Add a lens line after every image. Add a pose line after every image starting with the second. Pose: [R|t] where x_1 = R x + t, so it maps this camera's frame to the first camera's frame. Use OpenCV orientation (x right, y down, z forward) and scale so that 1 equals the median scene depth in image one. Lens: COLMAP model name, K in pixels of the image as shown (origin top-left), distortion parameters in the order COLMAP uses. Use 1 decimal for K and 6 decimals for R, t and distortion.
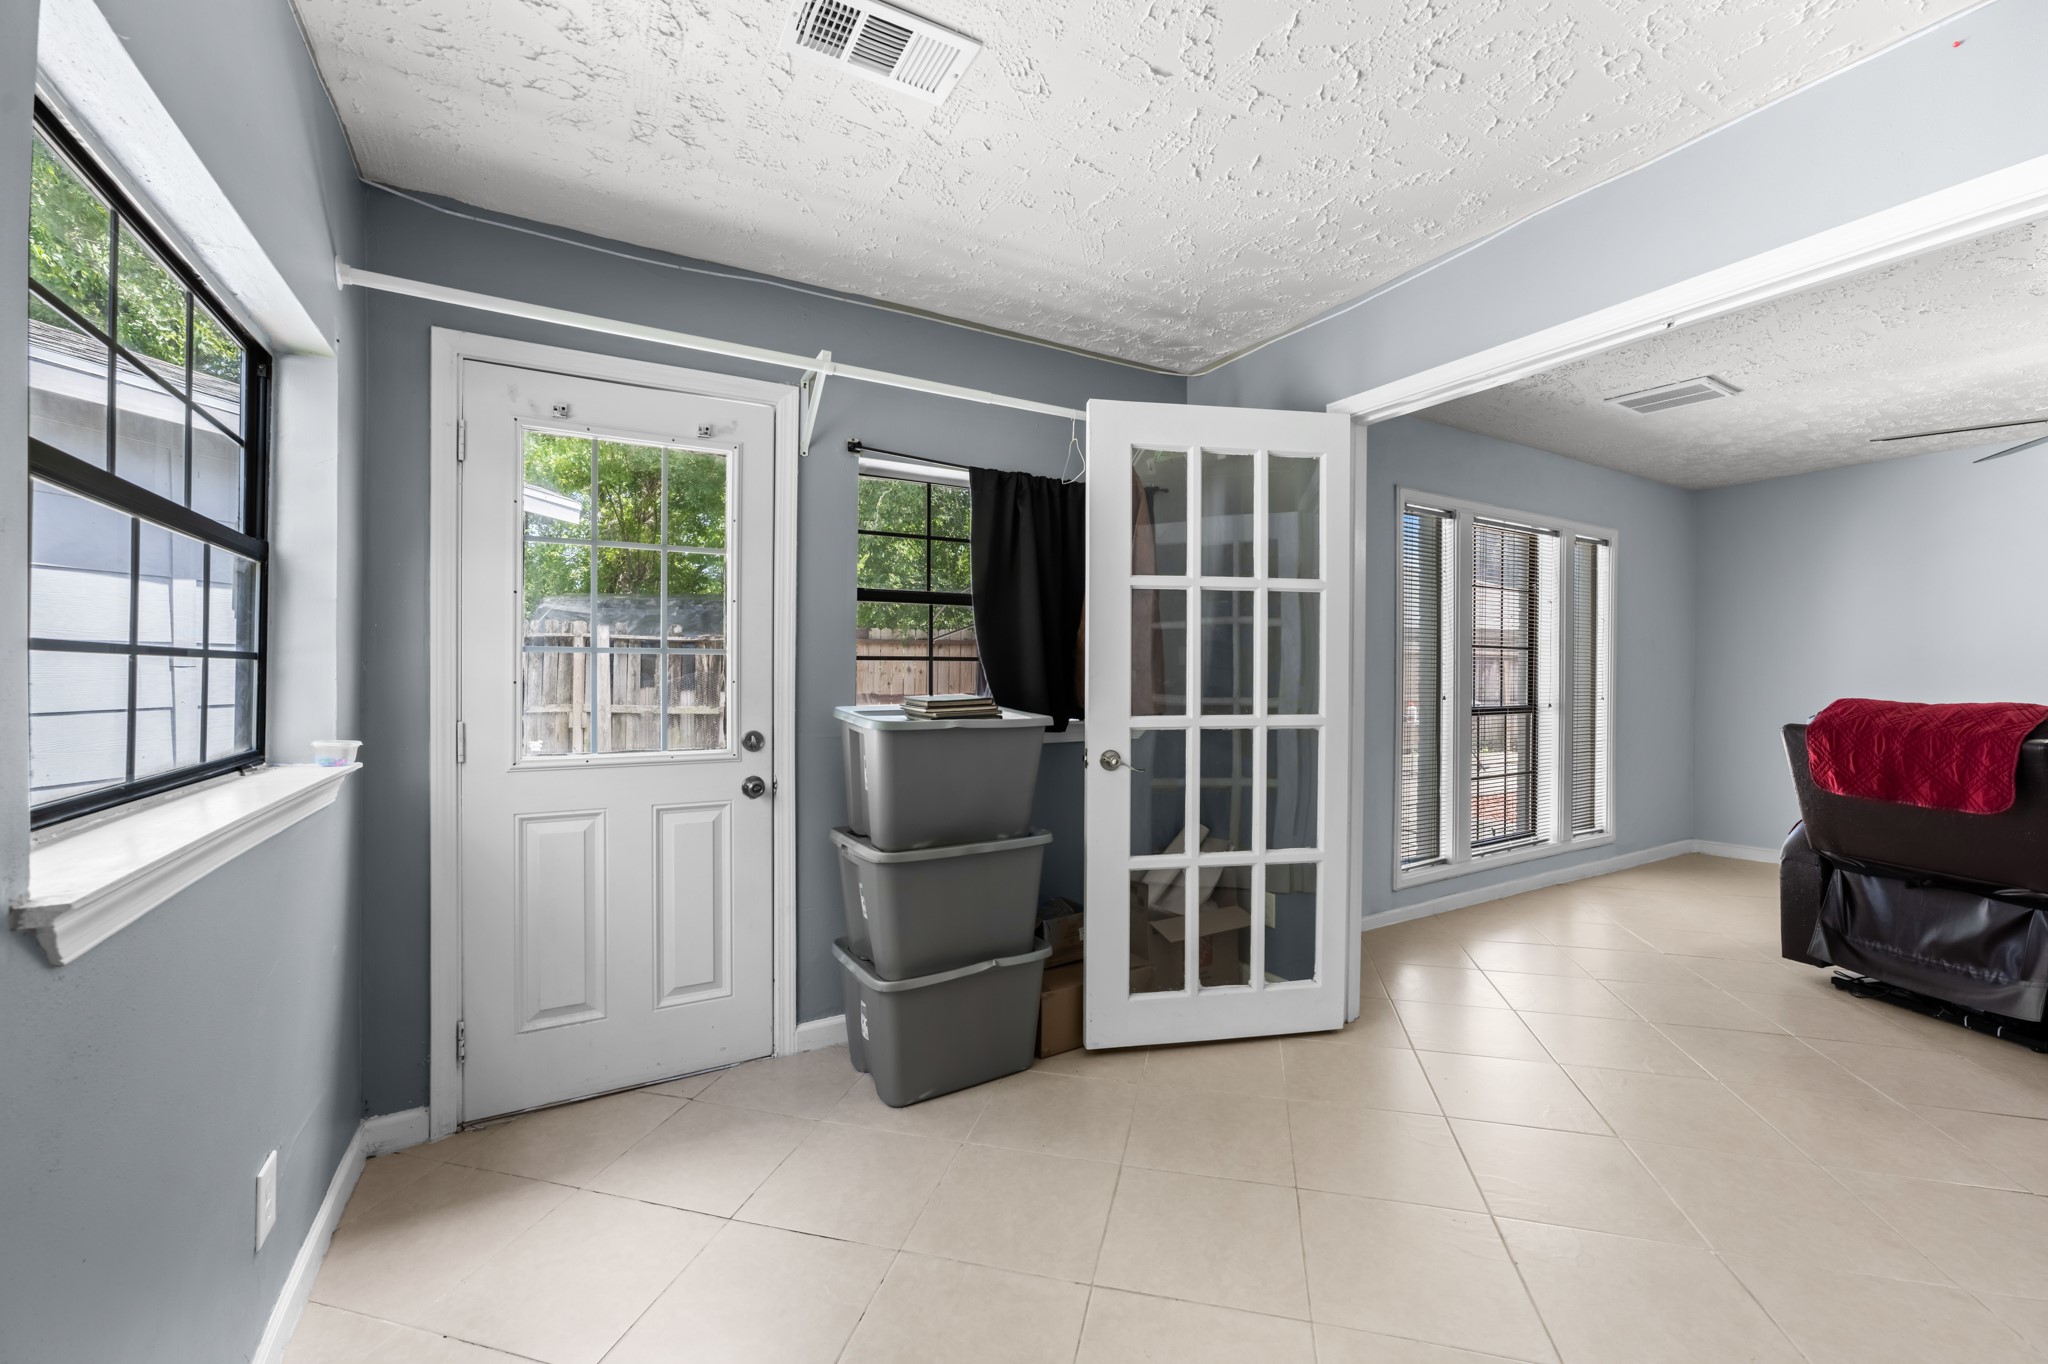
lens RADIAL K [[816.8, 0, 1020.9], [0, 816.8, 670.2], [0, 0, 1]] dist [-0.022112, 0.012156]
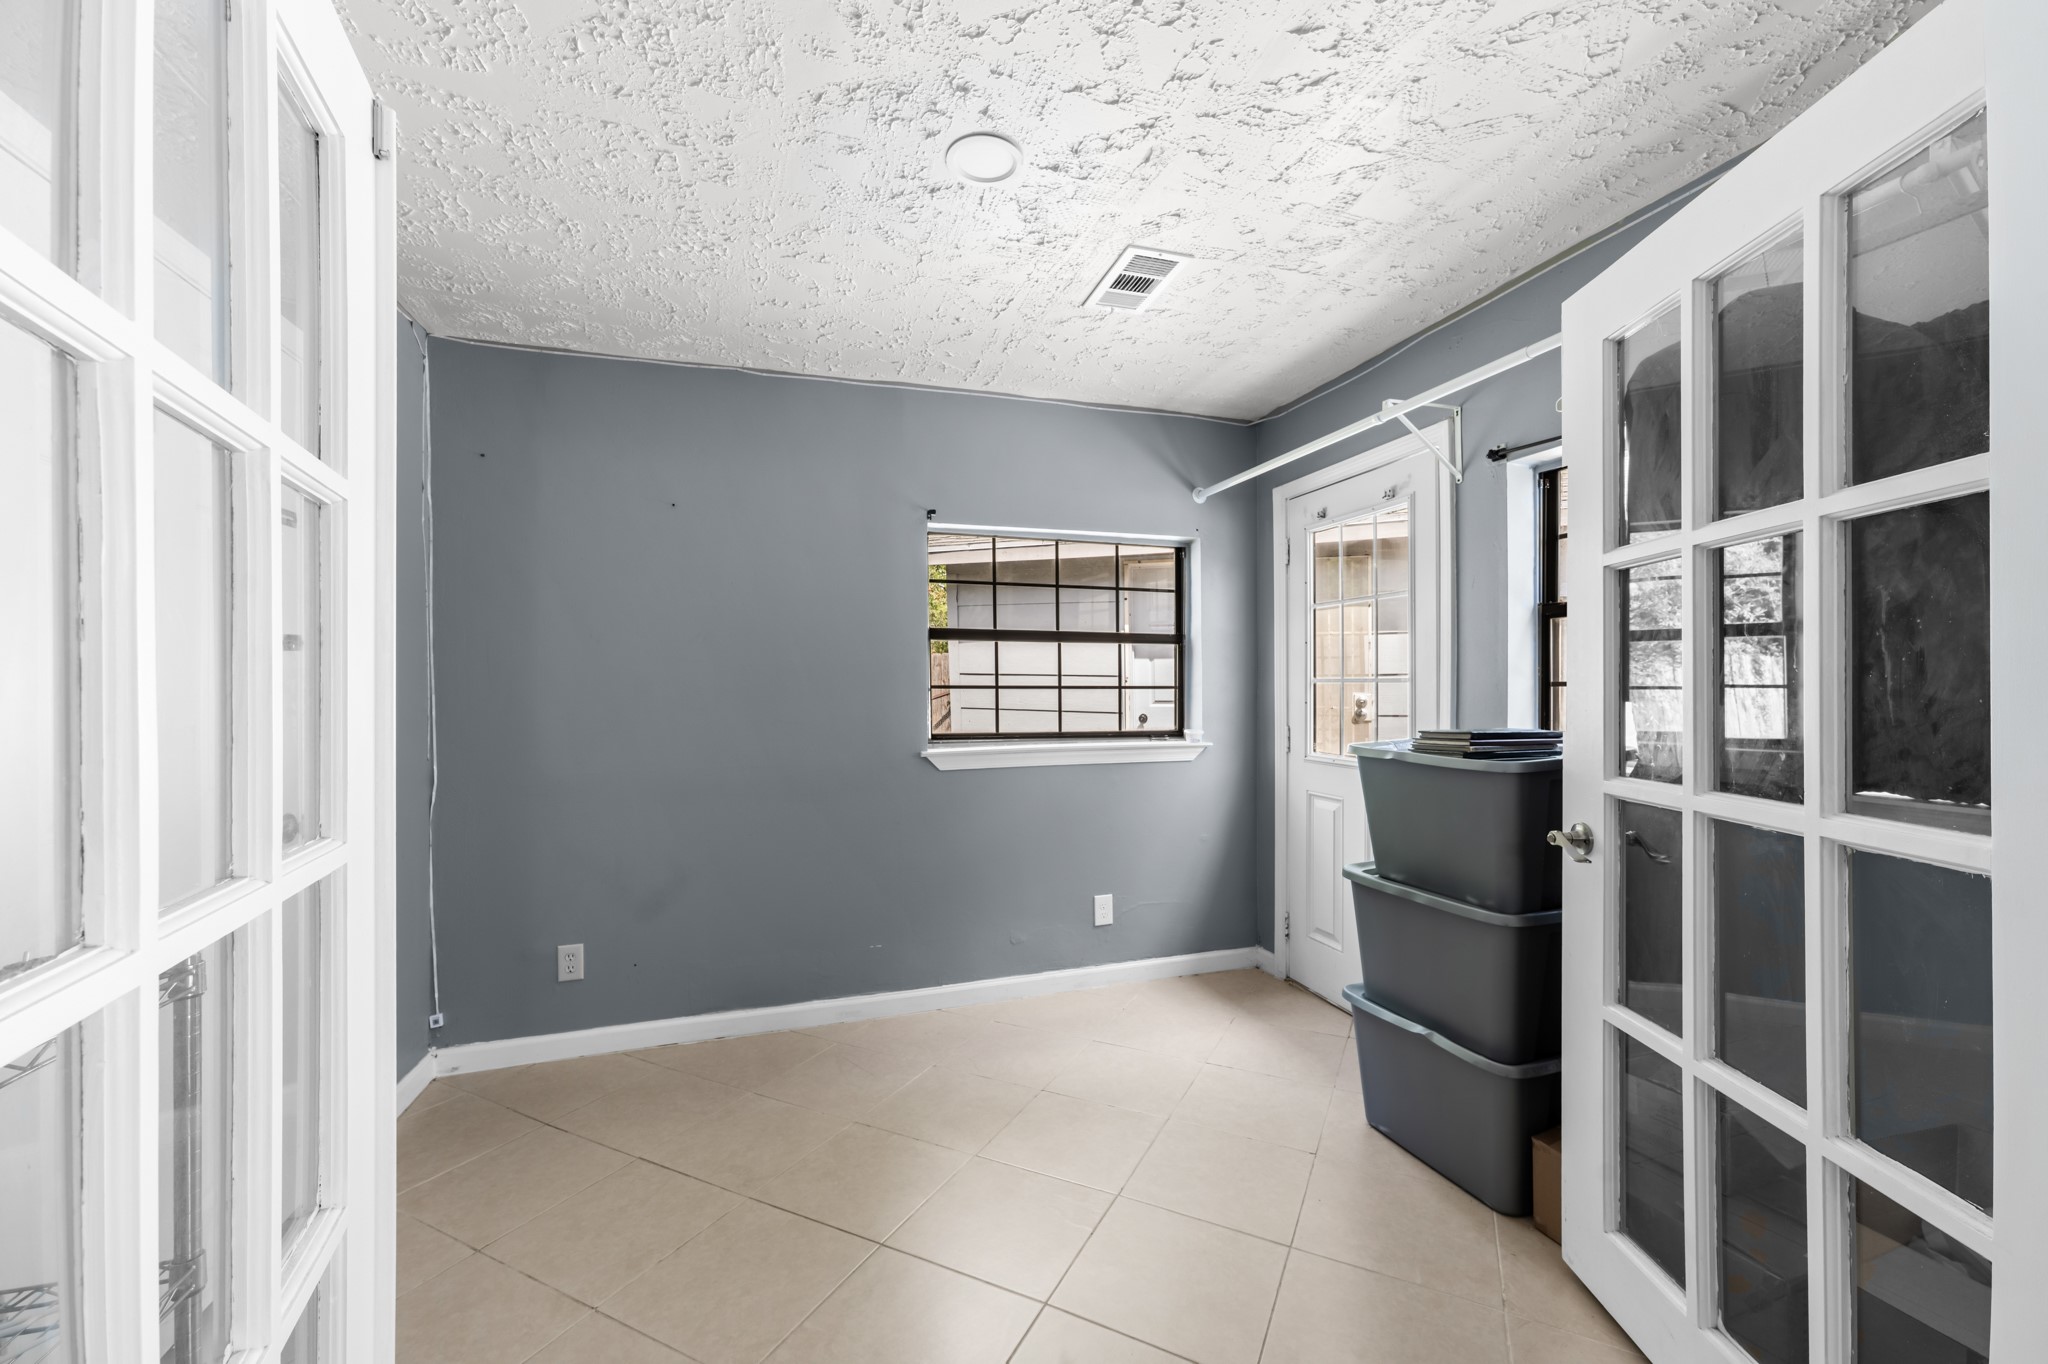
lens RADIAL K [[816.8, 0, 1021.5], [0, 816.8, 686.0], [0, 0, 1]] dist [-0.022112, 0.012156]
pose [[-0.225484, -0.005944, -0.974229, 0.834972], [-0.000860, 0.999982, -0.005902, -0.006110], [0.974246, -0.000493, -0.225485, 0.705686]]
